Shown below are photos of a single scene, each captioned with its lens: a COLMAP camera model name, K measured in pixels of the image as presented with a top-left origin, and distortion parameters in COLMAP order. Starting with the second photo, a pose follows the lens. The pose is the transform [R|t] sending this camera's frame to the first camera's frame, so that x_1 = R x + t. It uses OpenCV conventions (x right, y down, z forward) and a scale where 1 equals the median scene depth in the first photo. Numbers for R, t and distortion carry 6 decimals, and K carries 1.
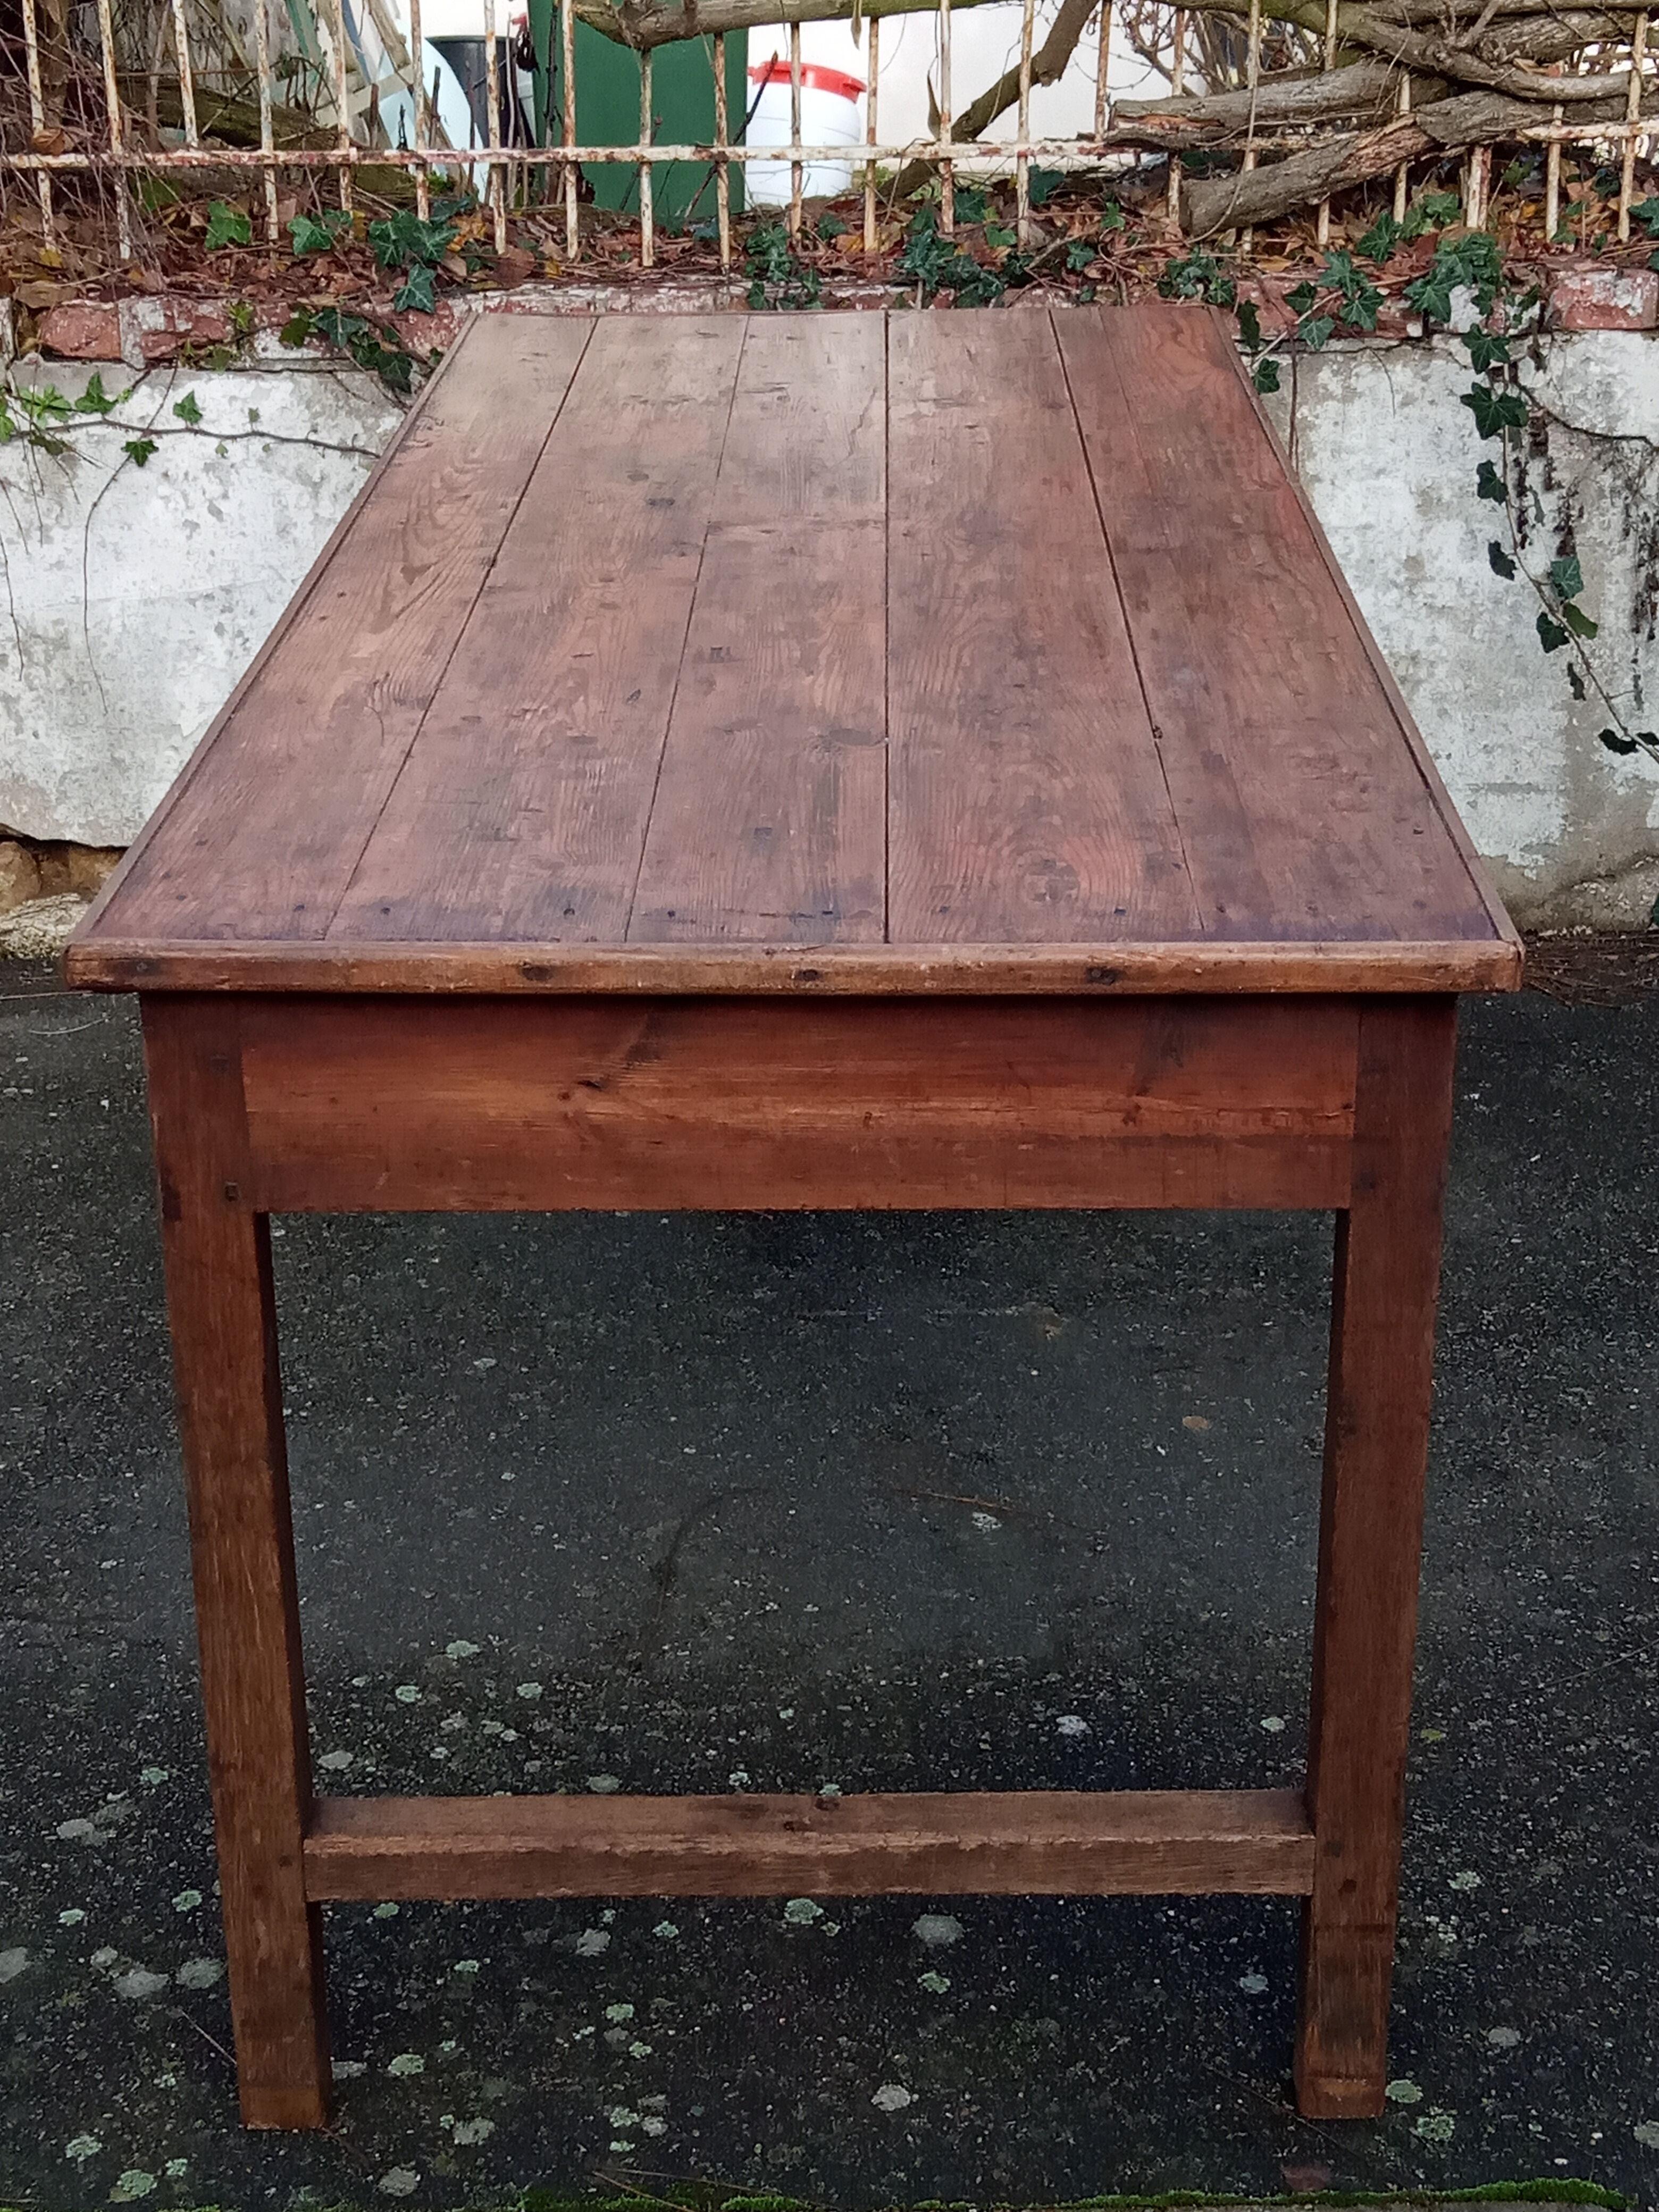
lens RADIAL K [[3446.3, 0, 836.8], [0, 3446.3, 1099.6], [0, 0, 1]] dist [0.035458, 0.000000]
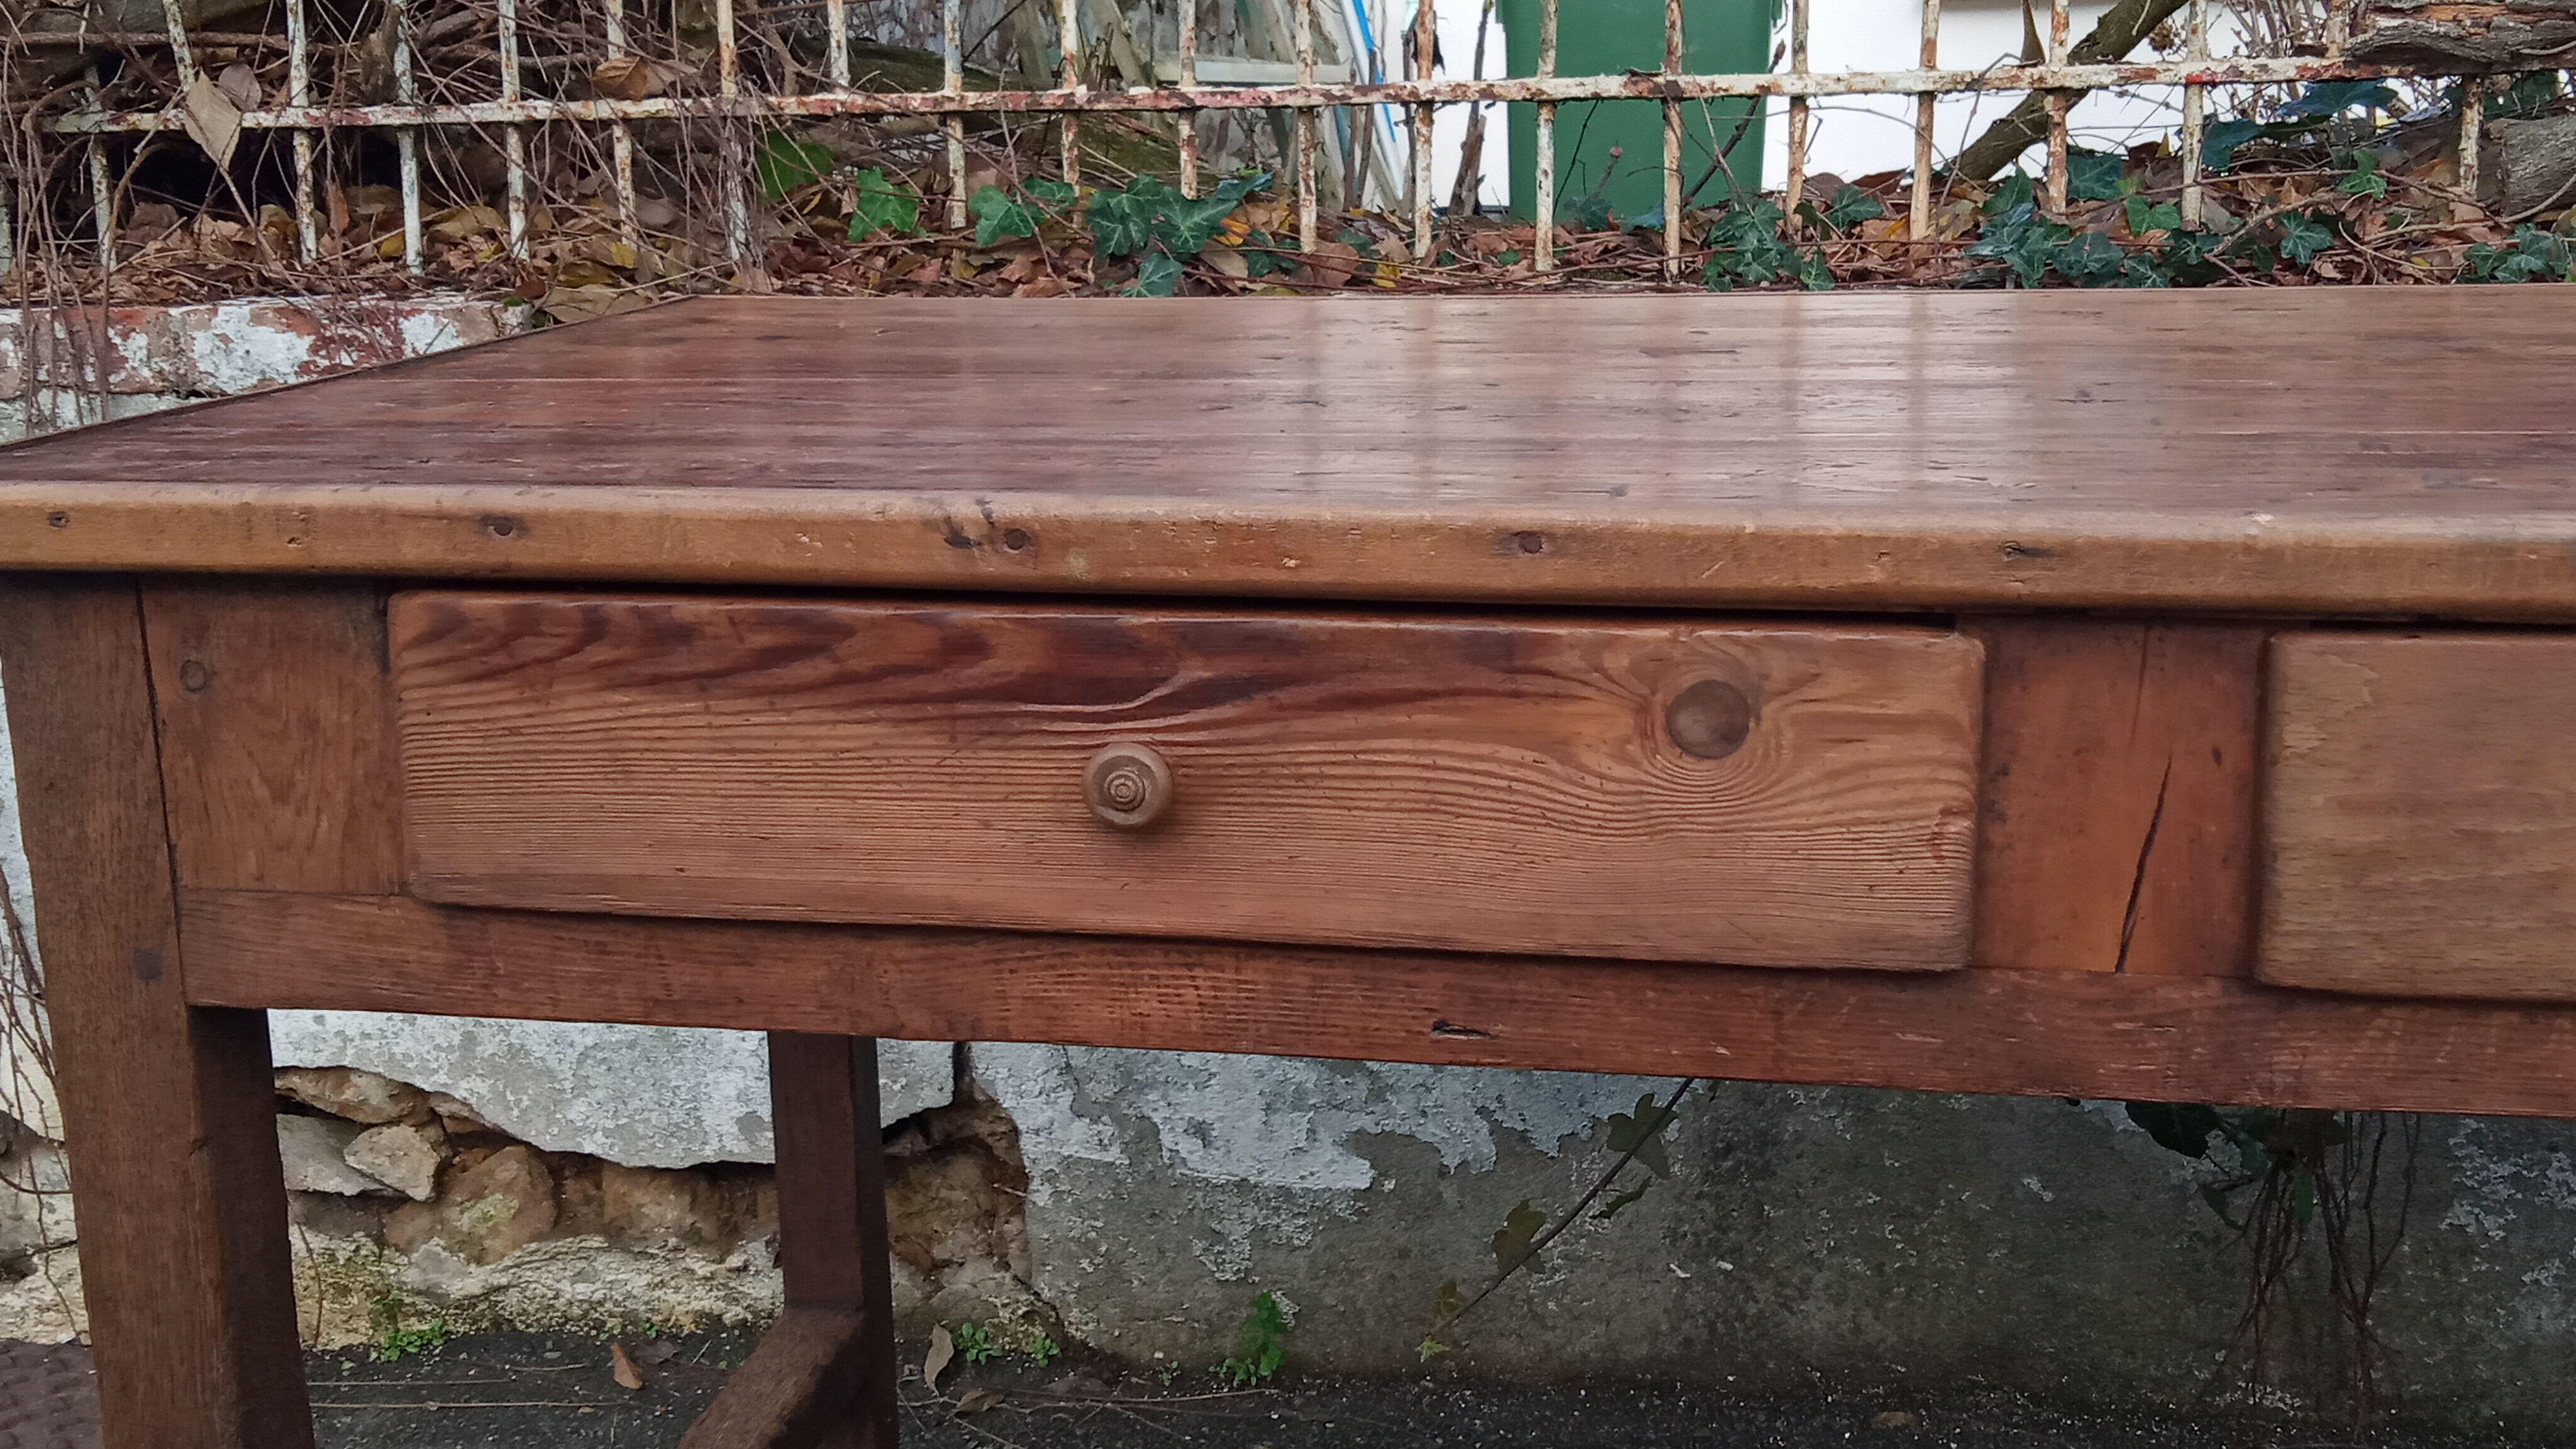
lens RADIAL K [[2835.9, 0, 1286.7], [0, 2835.9, 707.9], [0, 0, 1]] dist [0.034029, 0.000000]
pose [[0.980226, 0.030920, -0.195453, 0.001215], [-0.063307, 0.984807, -0.161700, -0.083134], [0.187484, 0.170876, 0.967291, 0.531756]]
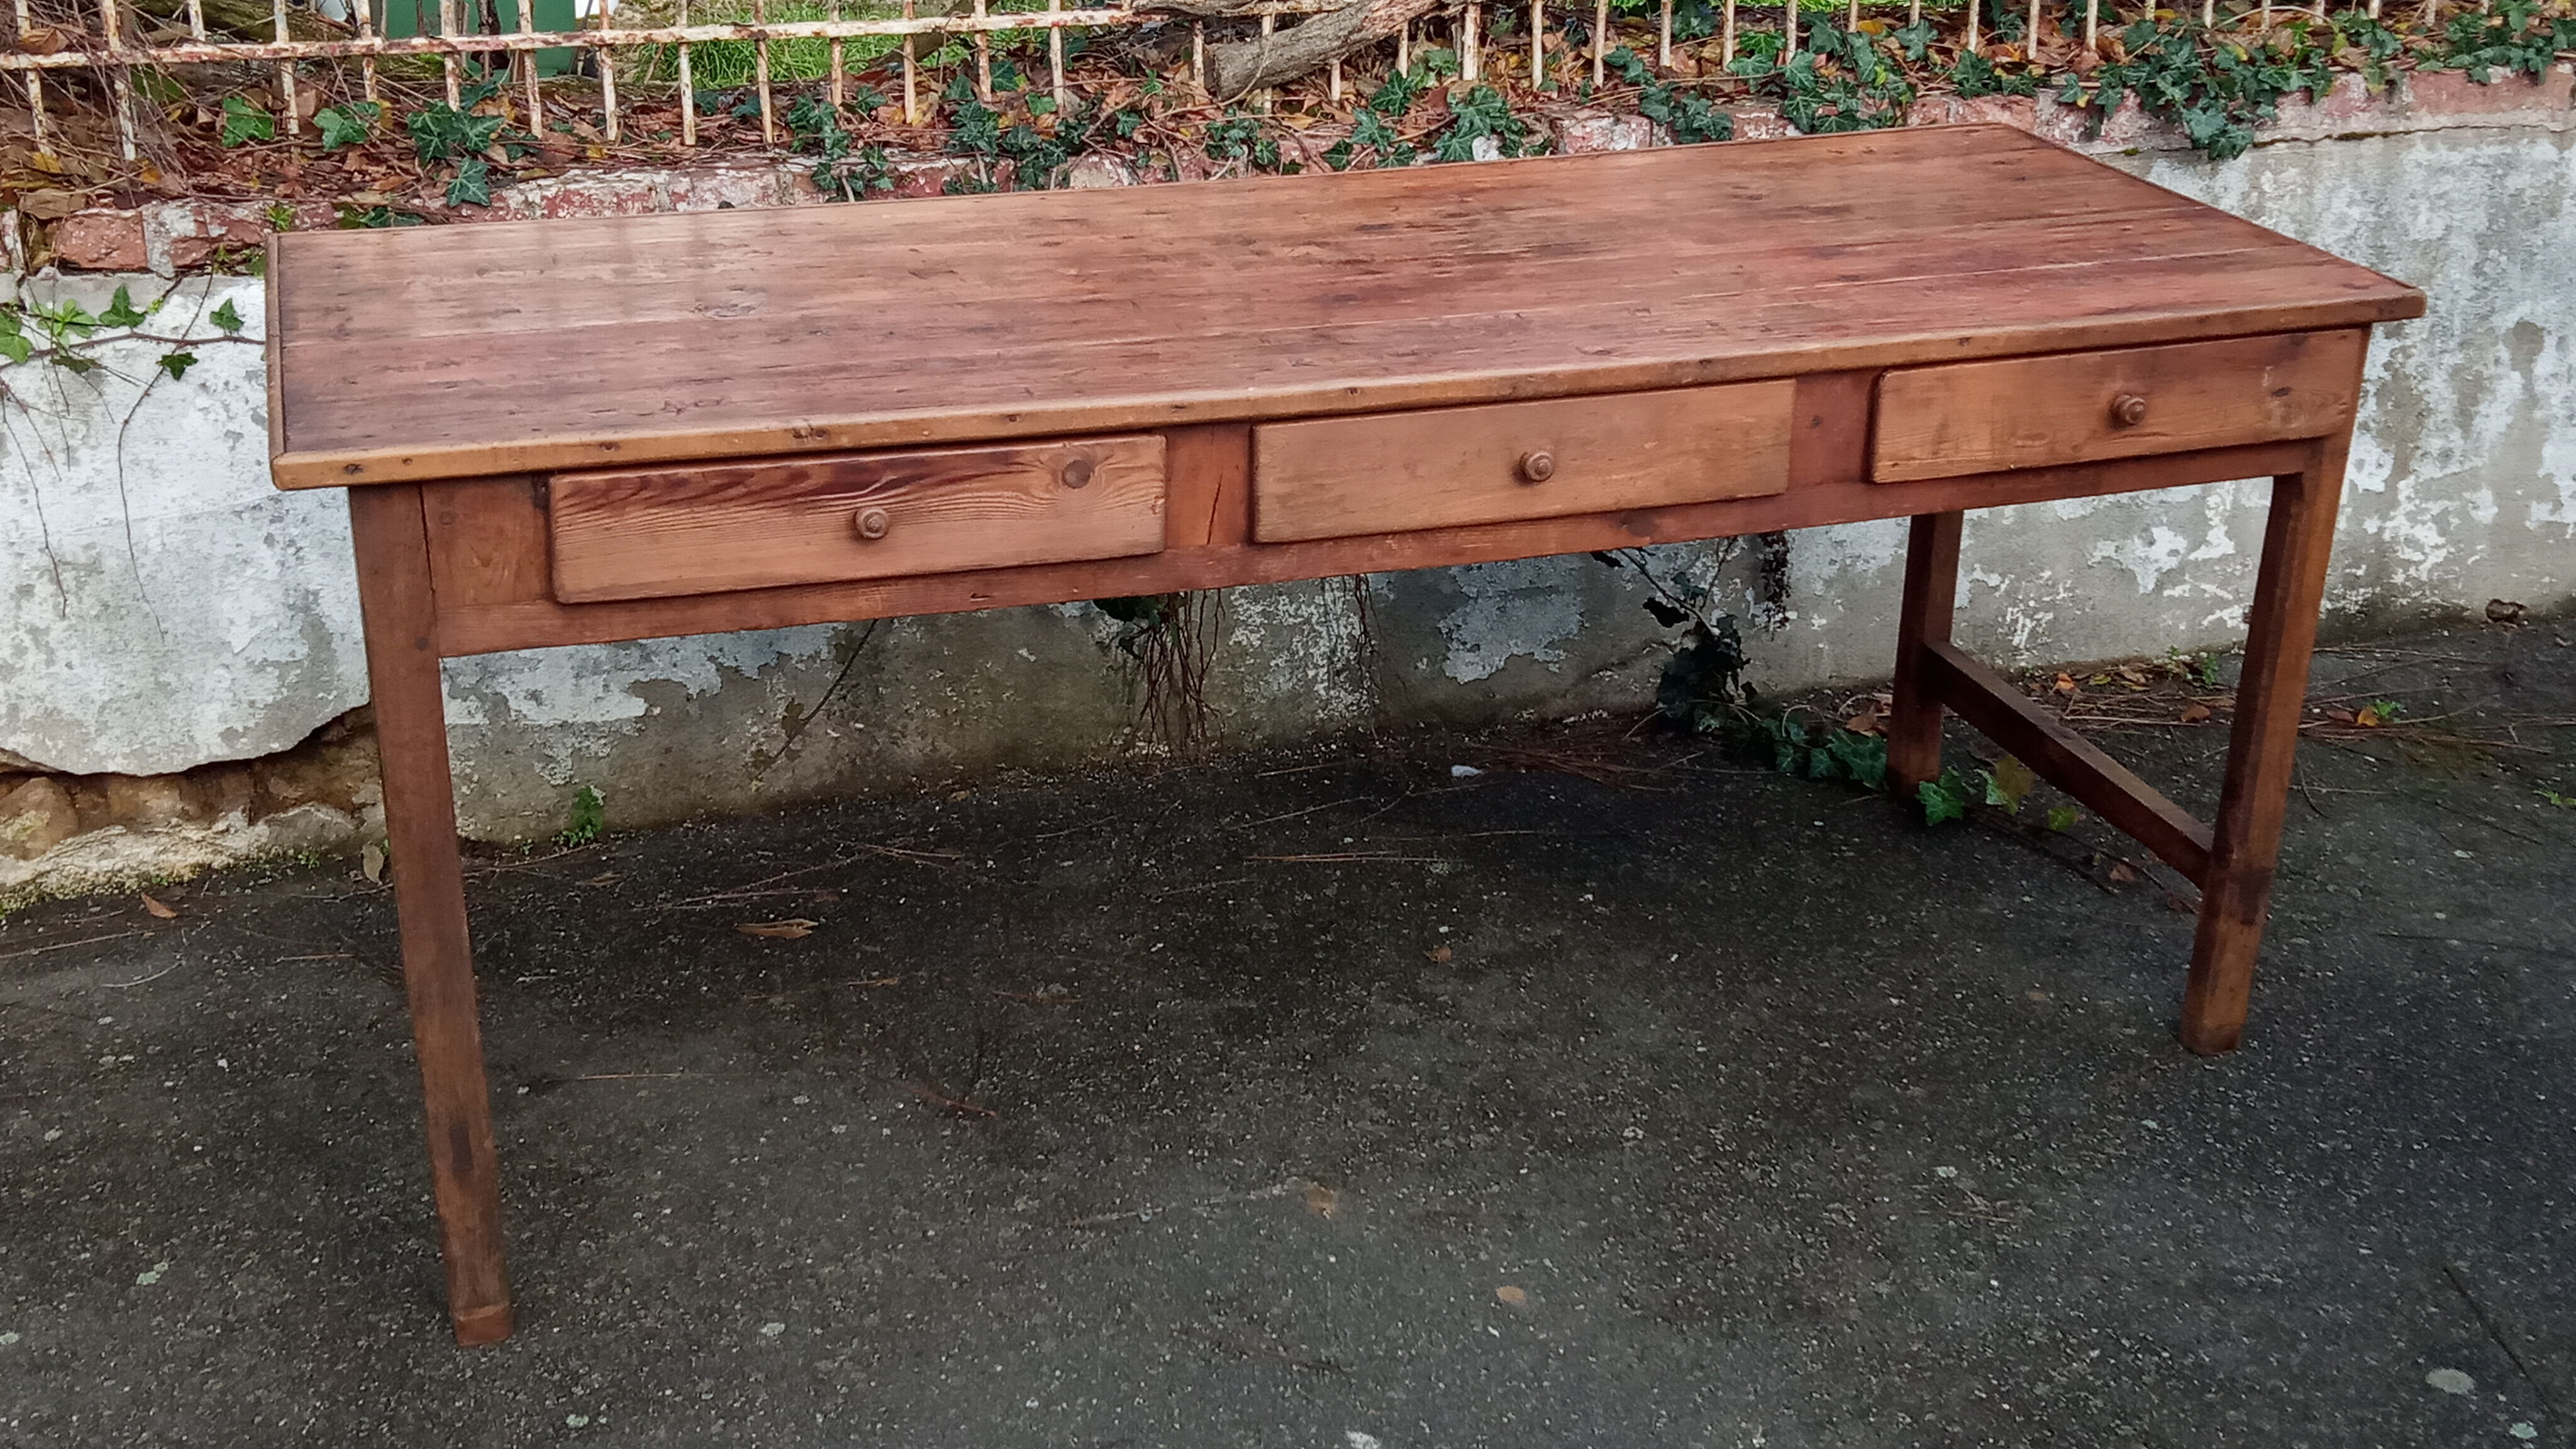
lens RADIAL K [[3000.3, 0, 1277.0], [0, 3000.3, 696.8], [0, 0, 1]] dist [0.042267, 0.000000]
pose [[0.959691, -0.090767, 0.265996, -0.140873], [0.094628, 0.995511, -0.001707, -0.067076], [-0.264647, 0.026809, 0.963973, 0.125903]]
